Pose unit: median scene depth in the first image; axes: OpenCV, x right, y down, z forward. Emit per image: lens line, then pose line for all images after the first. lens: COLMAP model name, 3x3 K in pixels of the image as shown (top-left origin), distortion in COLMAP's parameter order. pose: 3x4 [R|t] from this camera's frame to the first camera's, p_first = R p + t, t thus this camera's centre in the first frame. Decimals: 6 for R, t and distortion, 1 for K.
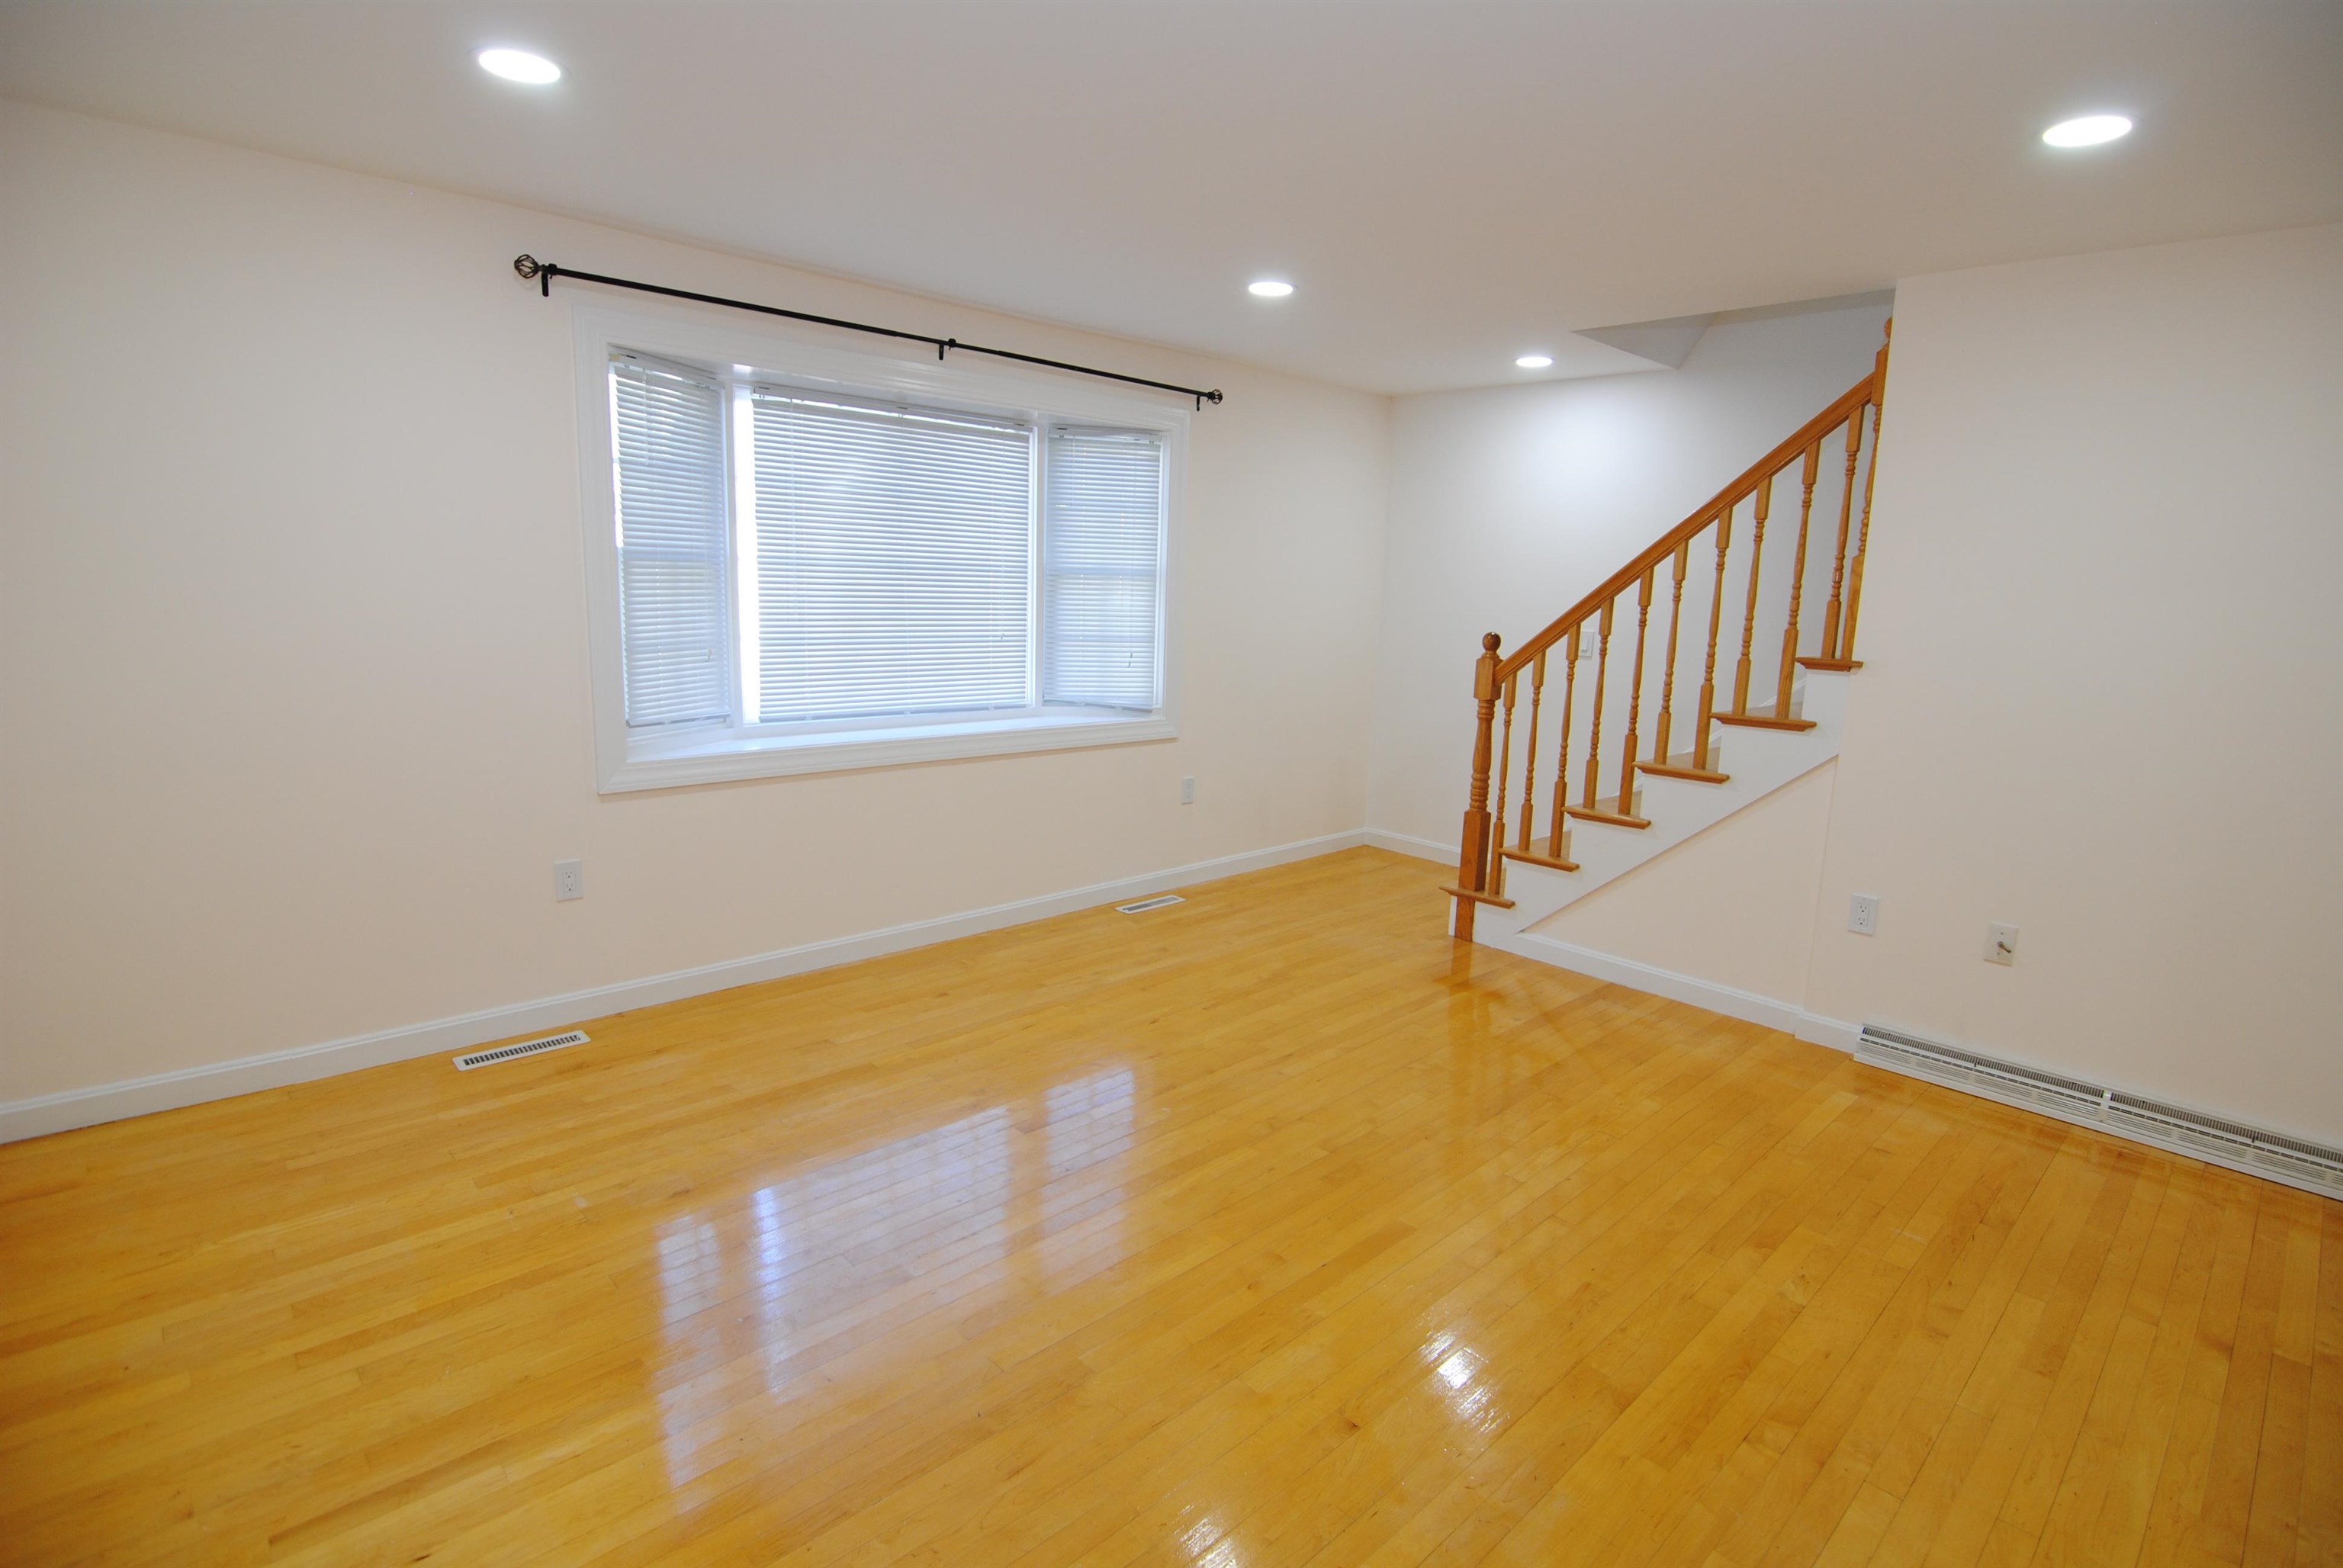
lens RADIAL K [[1140.7, 0, 1184.2], [0, 1140.7, 775.7], [0, 0, 1]] dist [-0.001208, -0.013297]
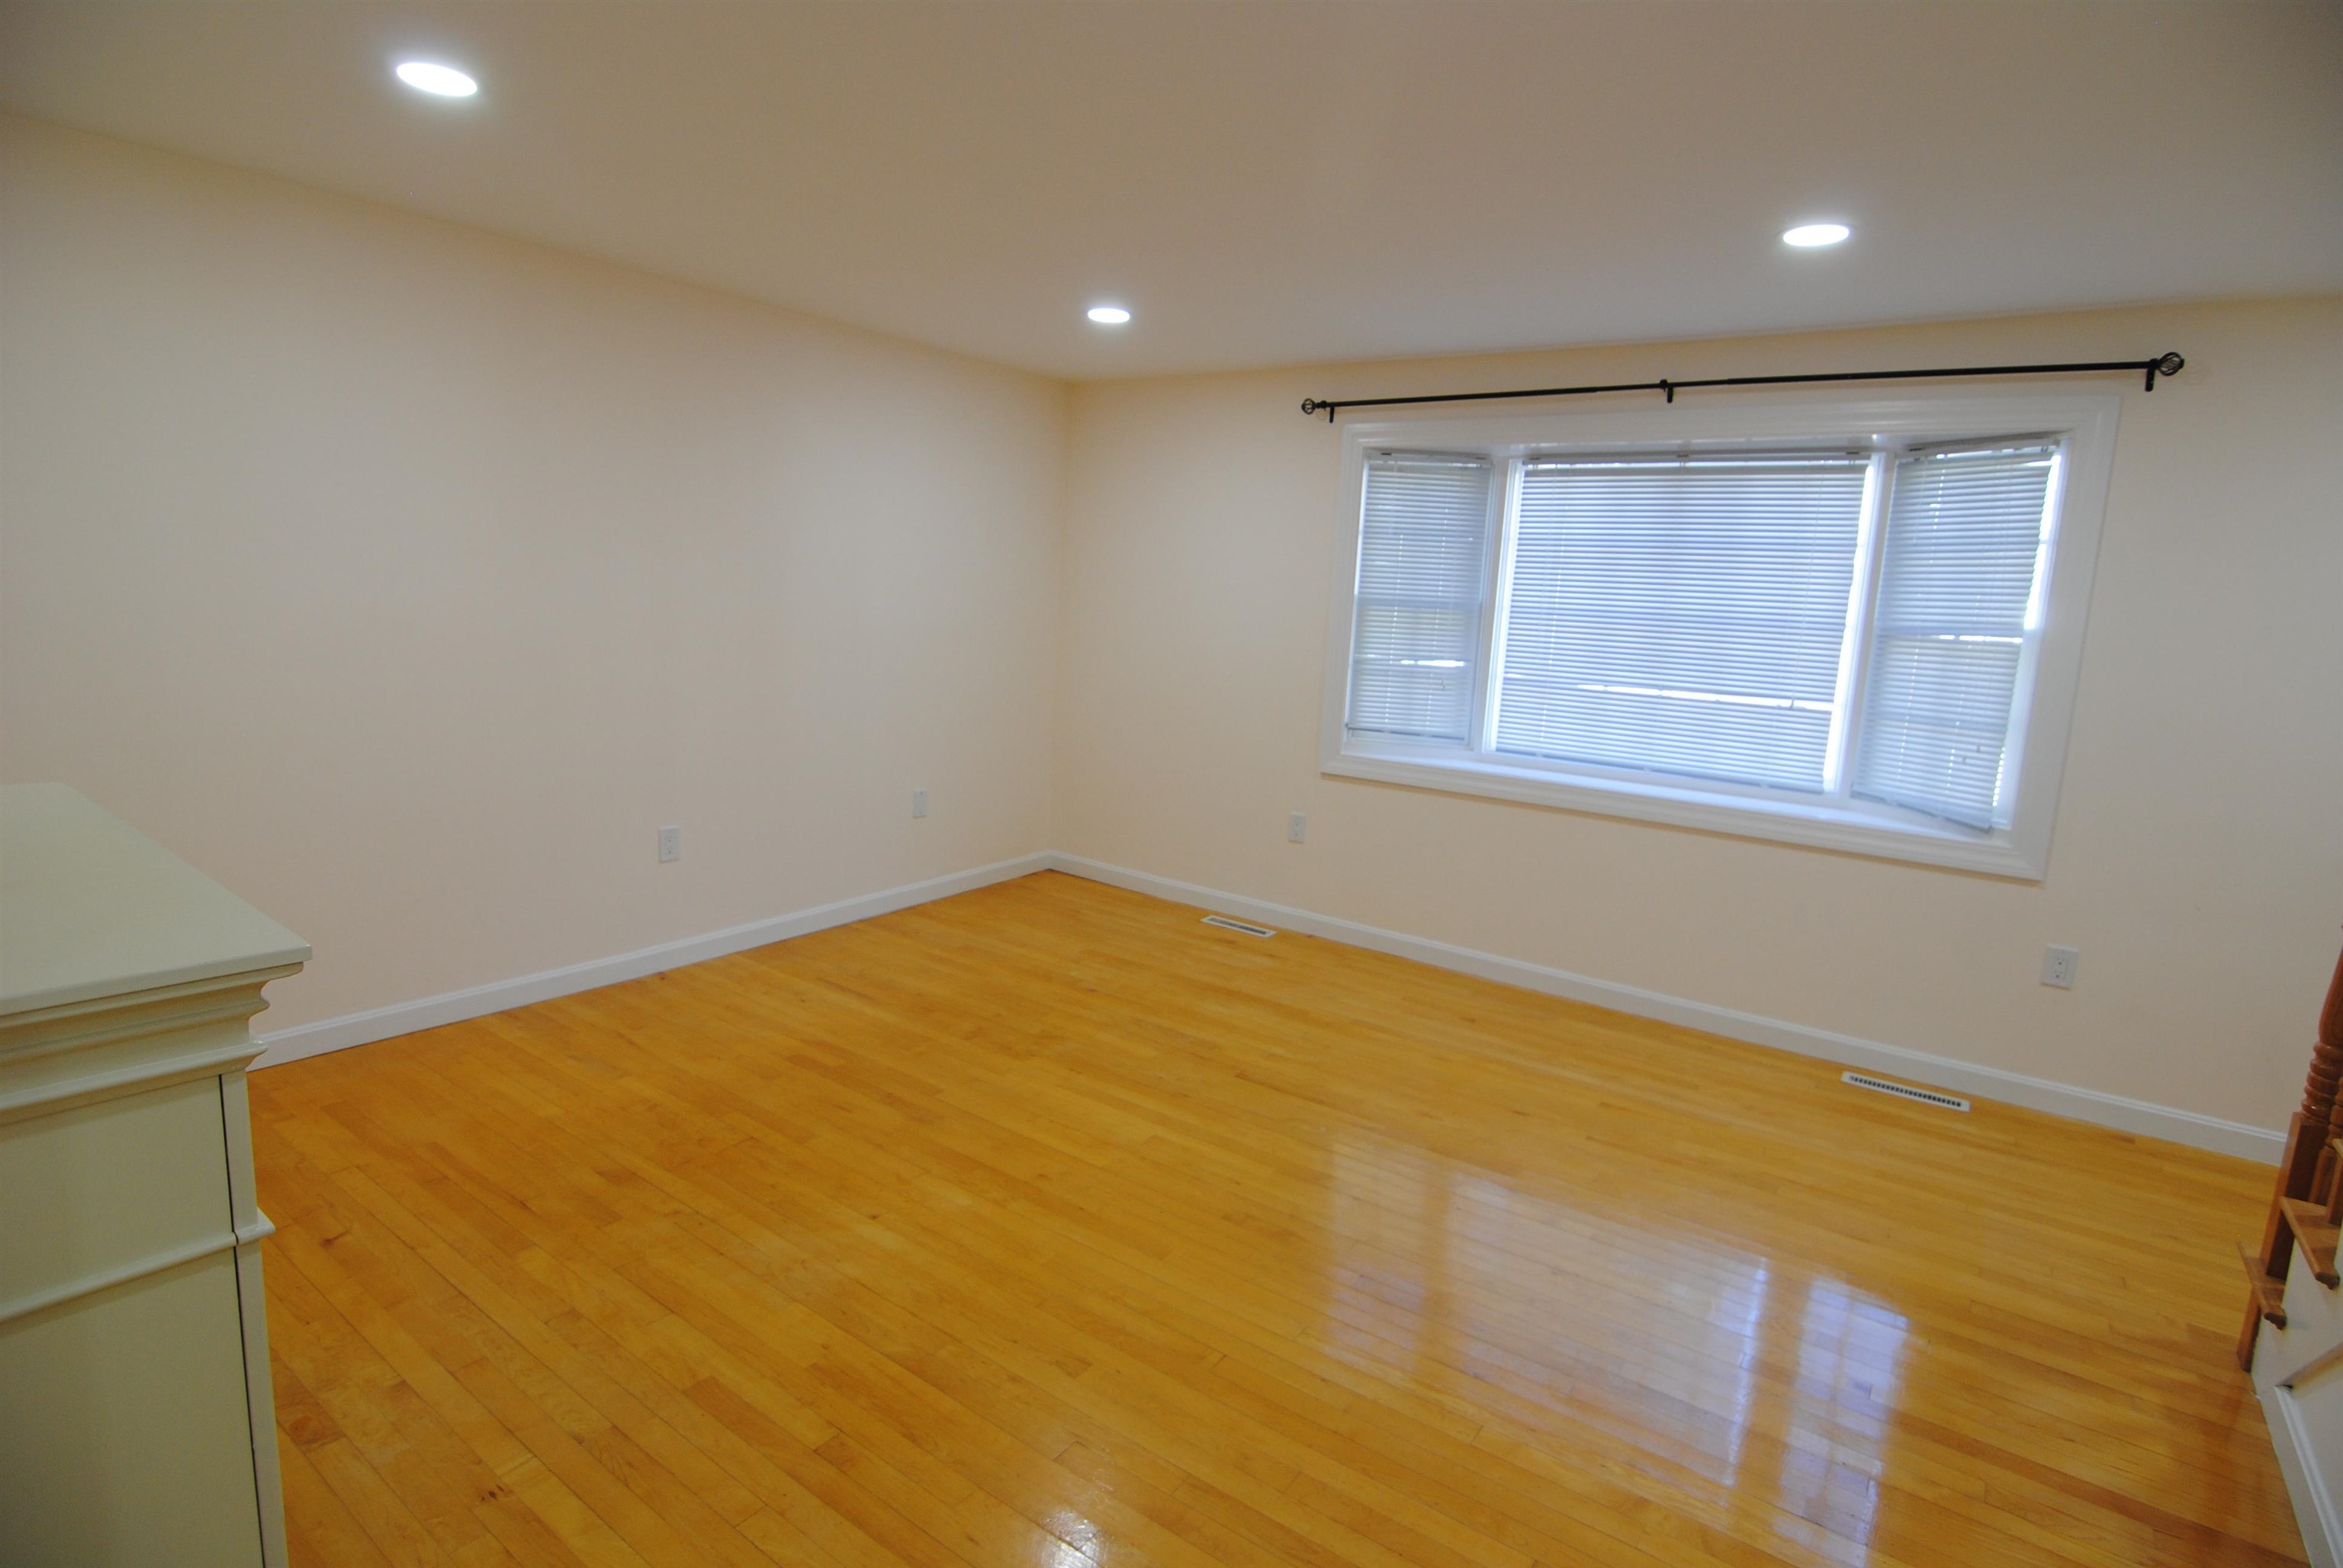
lens RADIAL K [[1140.6, 0, 1175.0], [0, 1140.6, 776.0], [0, 0, 1]] dist [-0.002430, -0.010955]
pose [[0.189086, 0.129809, -0.973343, 0.622817], [-0.215829, 0.972479, 0.087766, -0.048704], [0.957948, 0.193480, 0.211899, 0.418857]]
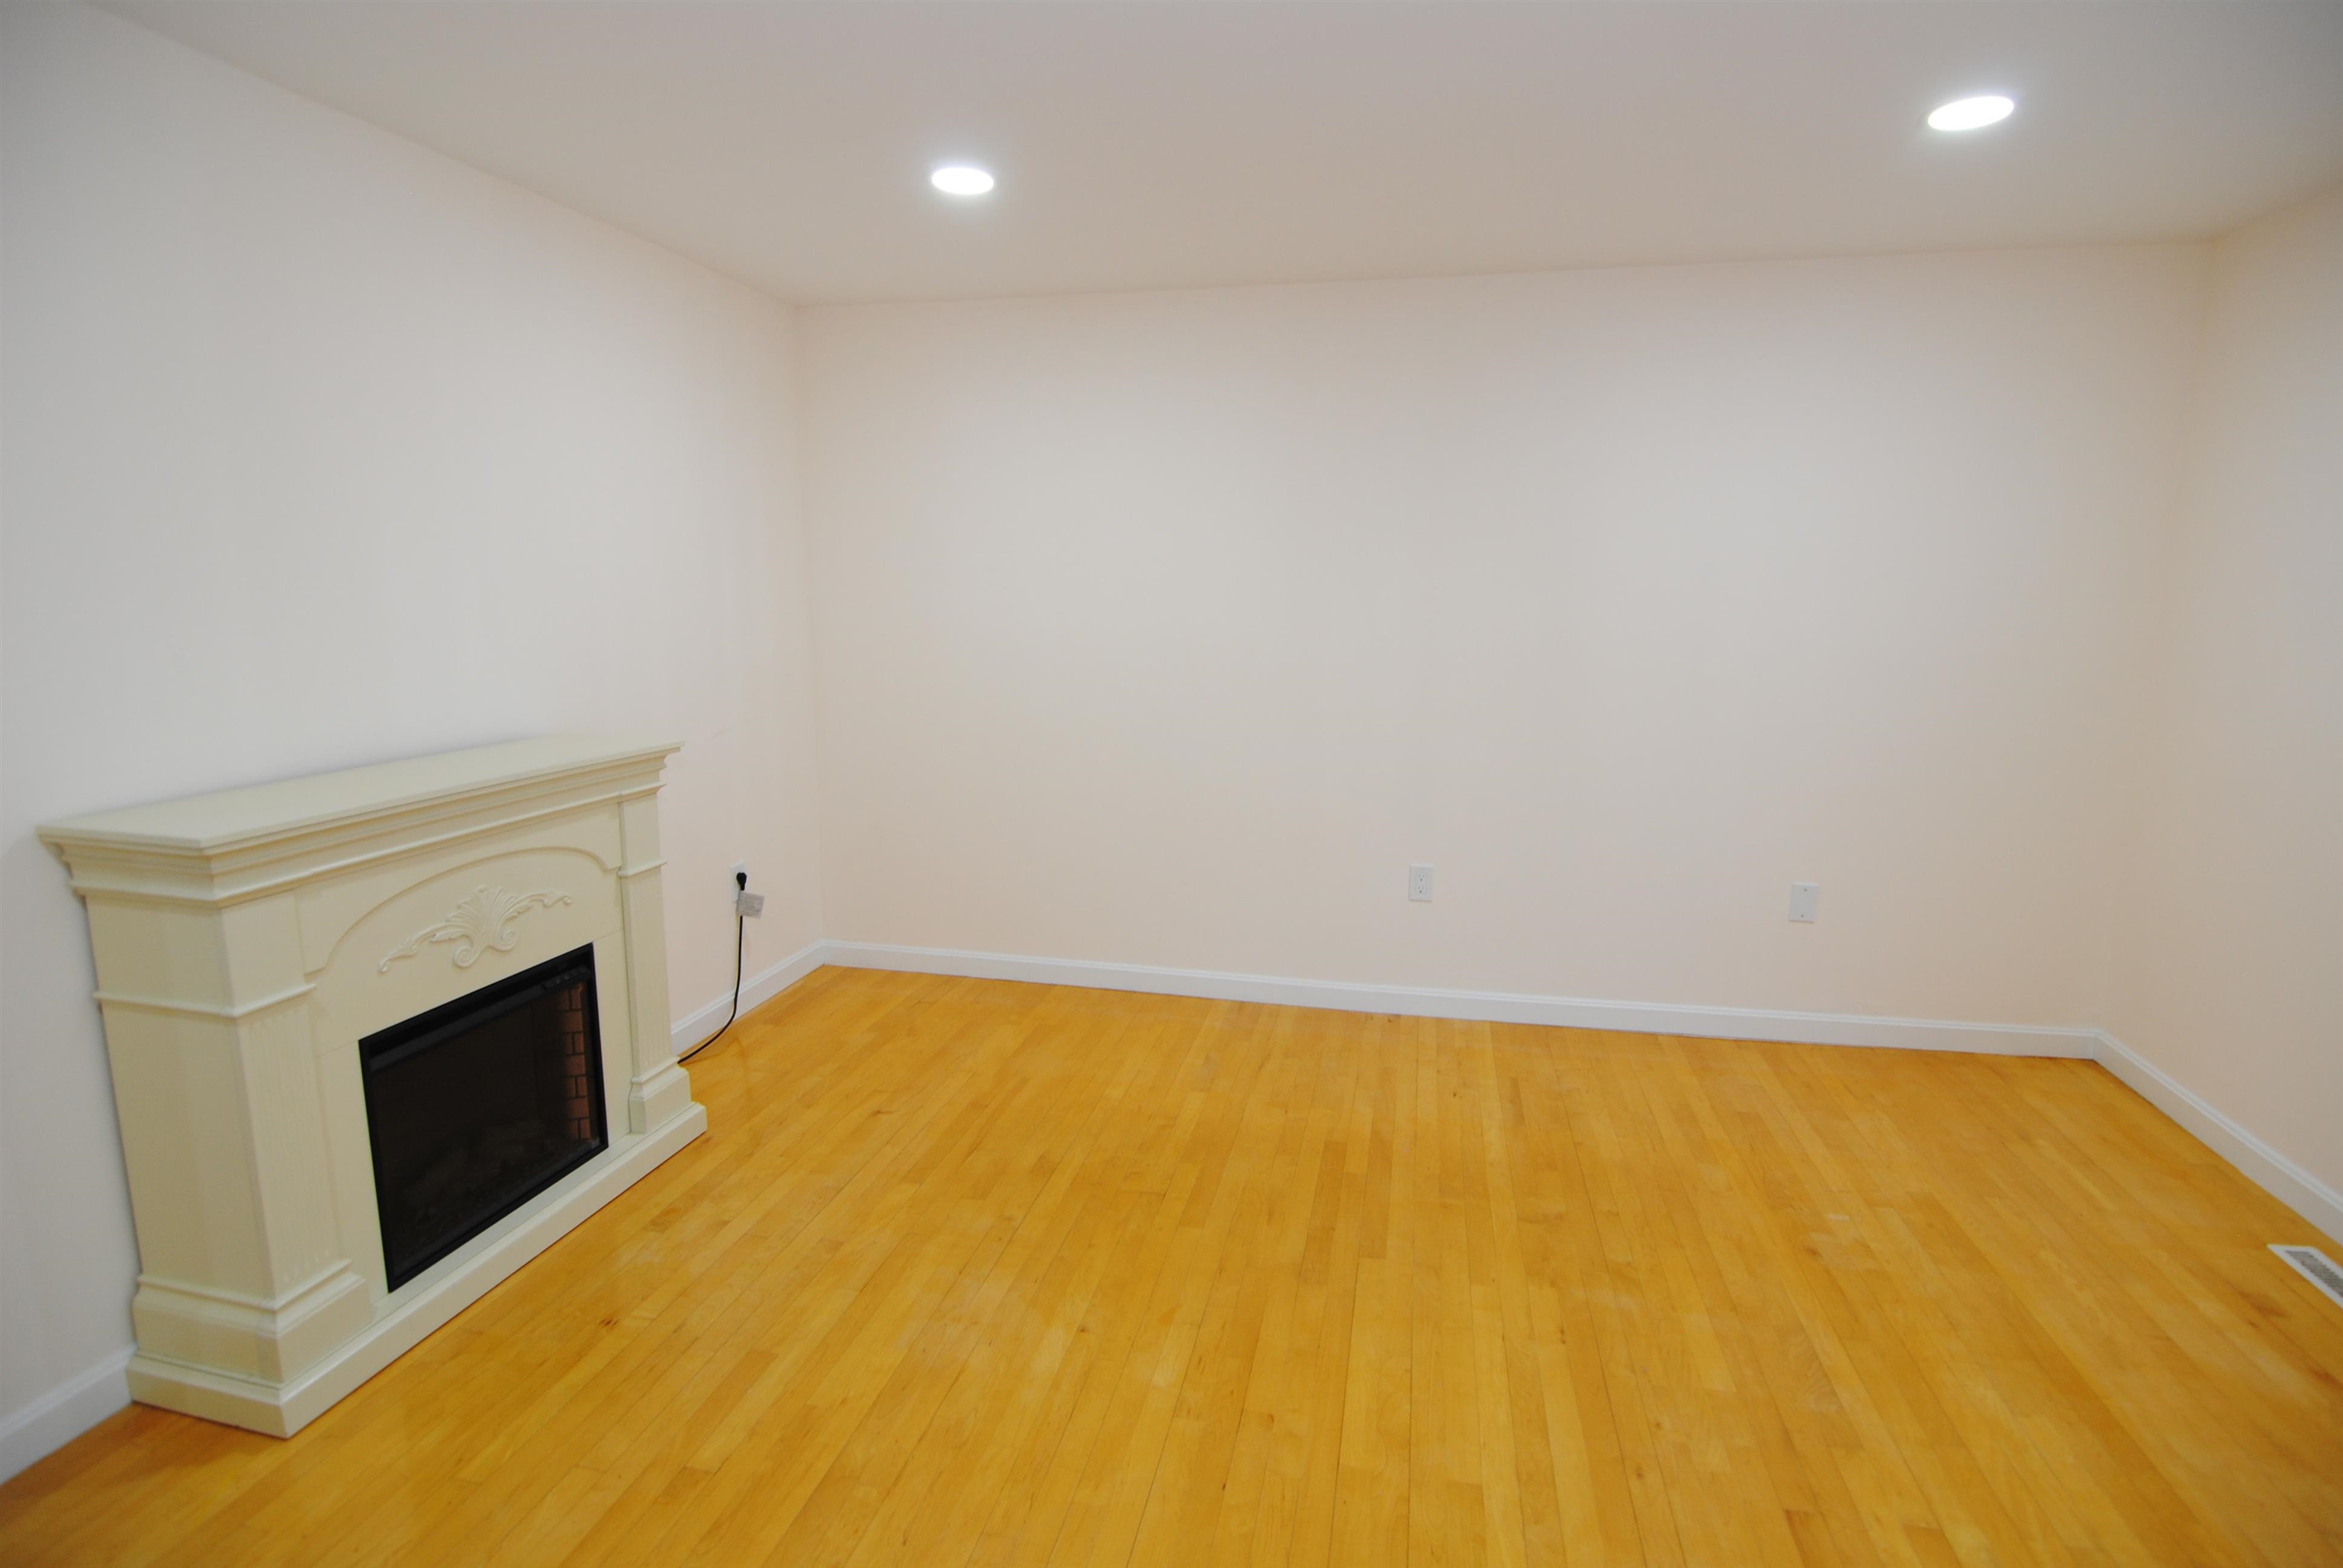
lens RADIAL K [[1140.7, 0, 1184.2], [0, 1140.7, 775.7], [0, 0, 1]] dist [-0.001208, -0.013297]
pose [[-0.820899, 0.055258, -0.568394, 0.299489], [-0.135214, 0.948199, 0.287463, -0.127051], [0.554835, 0.312833, -0.770904, 0.767556]]
